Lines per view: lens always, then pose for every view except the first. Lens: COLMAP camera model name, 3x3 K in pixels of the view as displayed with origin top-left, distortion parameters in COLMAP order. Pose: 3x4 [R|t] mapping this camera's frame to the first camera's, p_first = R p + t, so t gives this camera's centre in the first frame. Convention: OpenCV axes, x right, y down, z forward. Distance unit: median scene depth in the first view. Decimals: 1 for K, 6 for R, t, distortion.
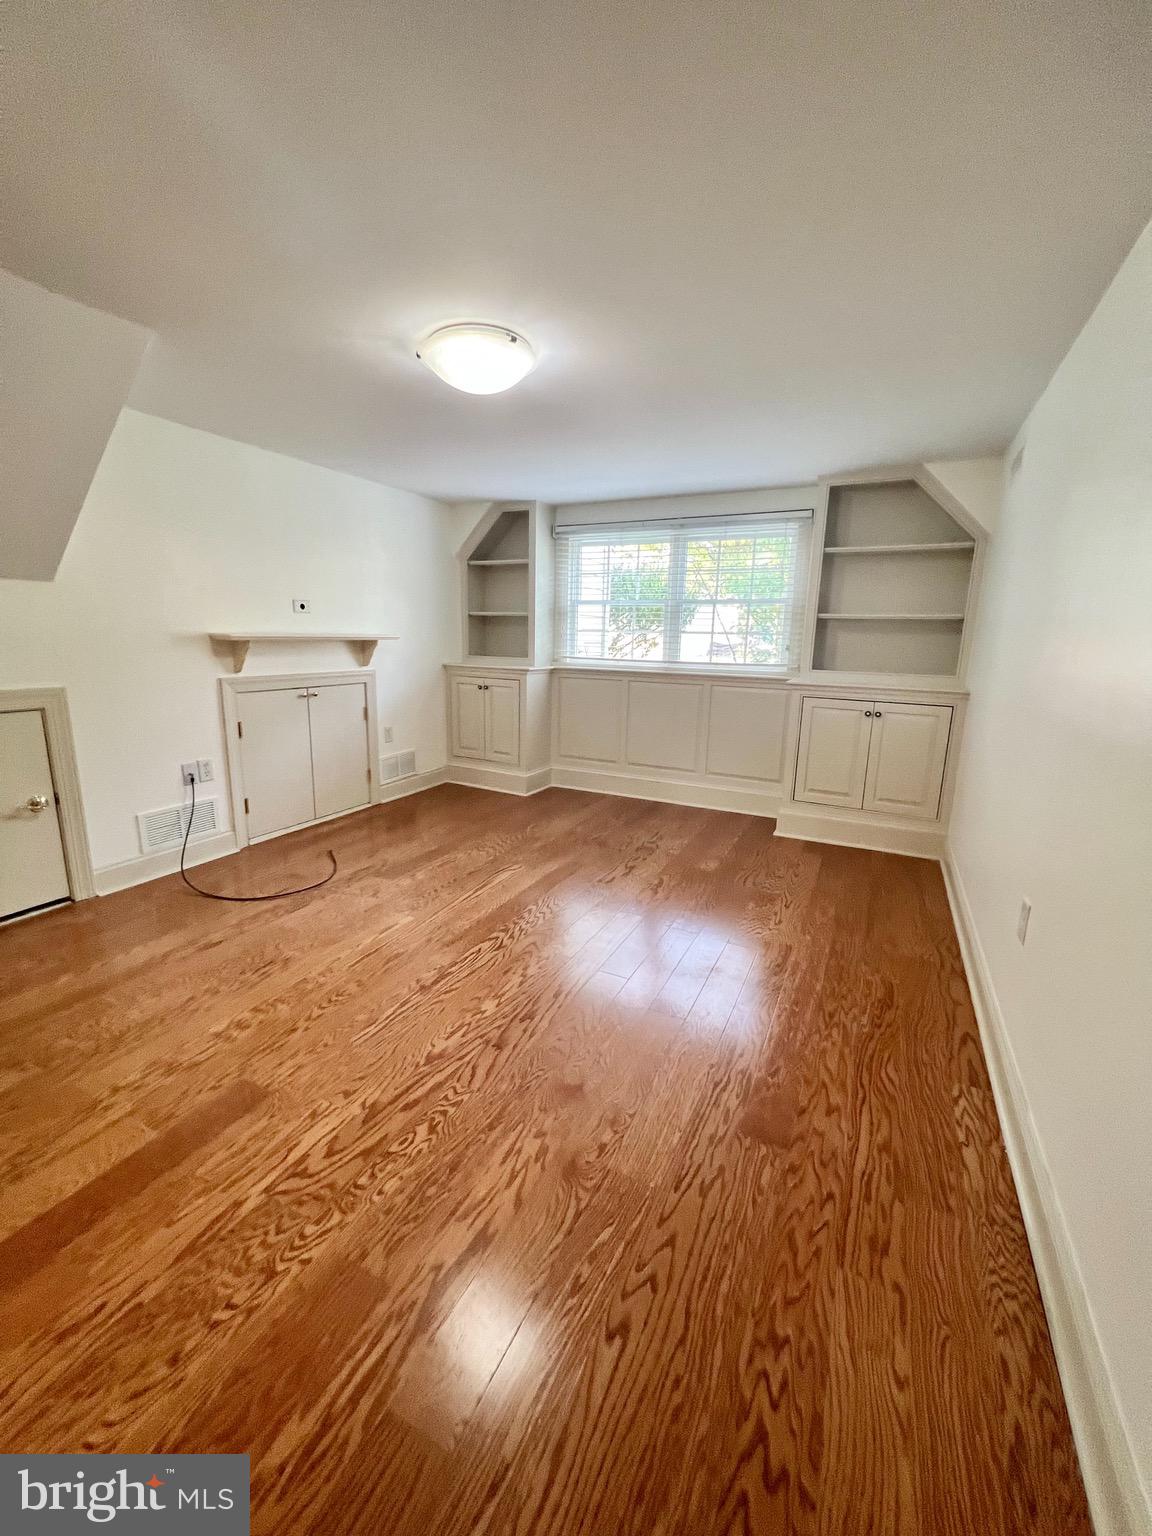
lens RADIAL K [[613.8, 0, 578.7], [0, 613.8, 762.5], [0, 0, 1]] dist [-0.001967, 0.000643]
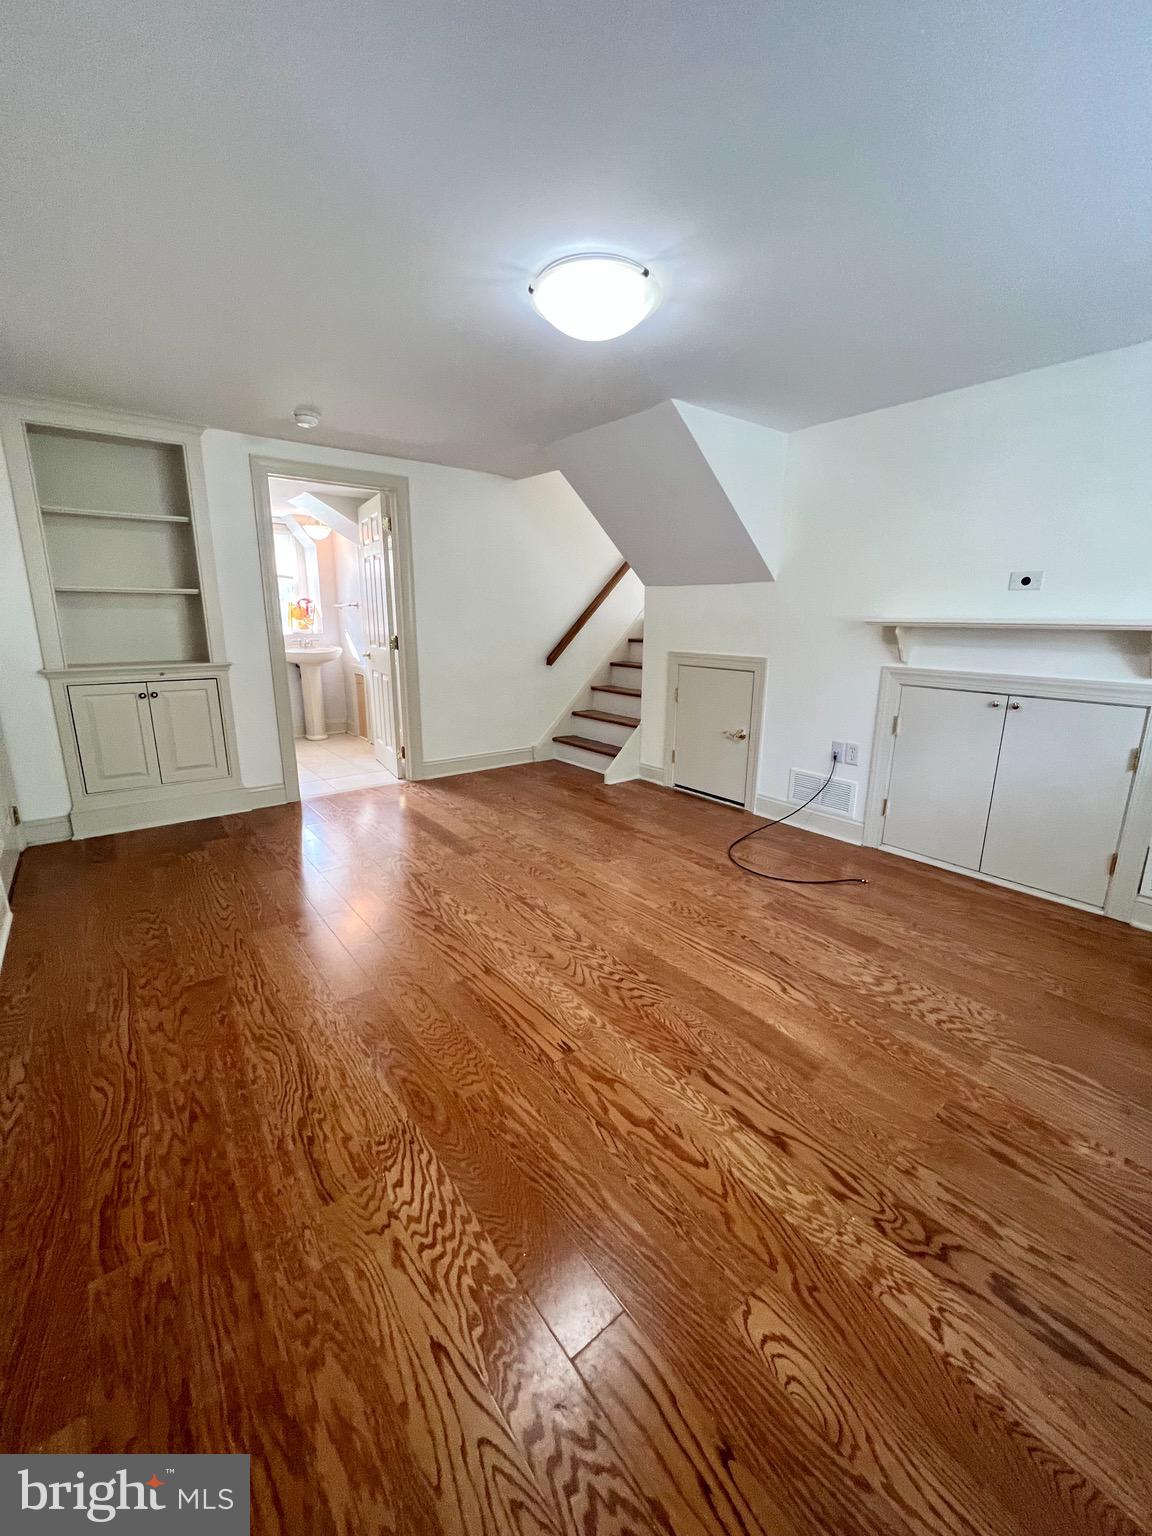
lens RADIAL K [[618.1, 0, 580.1], [0, 618.1, 765.4], [0, 0, 1]] dist [-0.000325, -0.000016]
pose [[-0.430402, 0.192253, -0.881926, 0.539491], [-0.199796, 0.932527, 0.300789, -0.204576], [0.880247, 0.305666, -0.362950, 1.064388]]
